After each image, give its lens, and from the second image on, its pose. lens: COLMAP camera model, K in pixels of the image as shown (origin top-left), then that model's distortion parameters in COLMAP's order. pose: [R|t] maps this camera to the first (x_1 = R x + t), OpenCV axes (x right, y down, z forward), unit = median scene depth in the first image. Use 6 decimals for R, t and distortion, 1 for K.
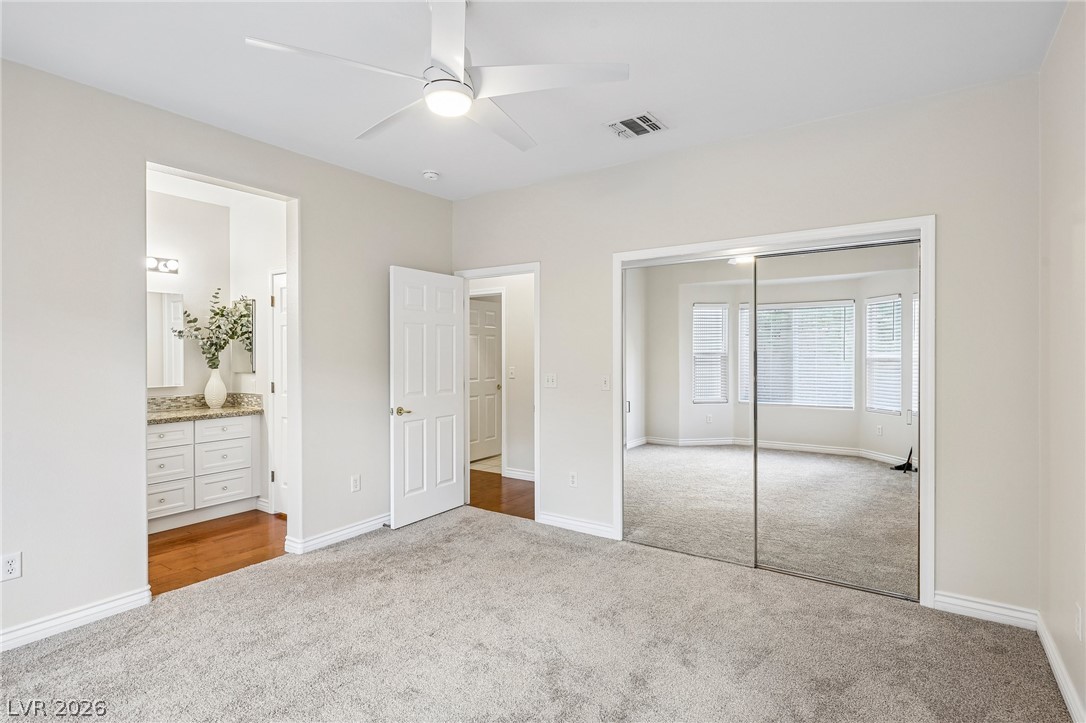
lens RADIAL K [[549.1, 0, 544.0], [0, 549.1, 357.8], [0, 0, 1]] dist [0.000392, 0.000017]
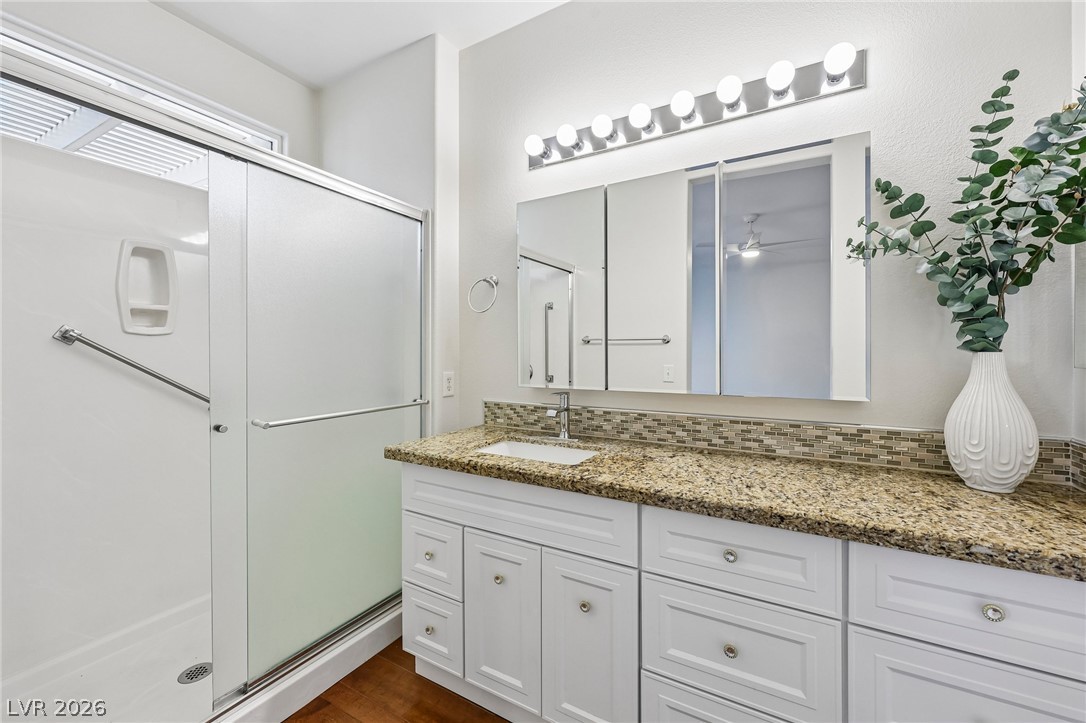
lens RADIAL K [[441.1, 0, 542.8], [0, 441.1, 352.6], [0, 0, 1]] dist [0.001786, 0.000067]
pose [[0.091115, 0.003597, -0.995834, -0.391005], [-0.007952, 0.999964, 0.002884, 0.021369], [0.995809, 0.007656, 0.091140, 0.750267]]
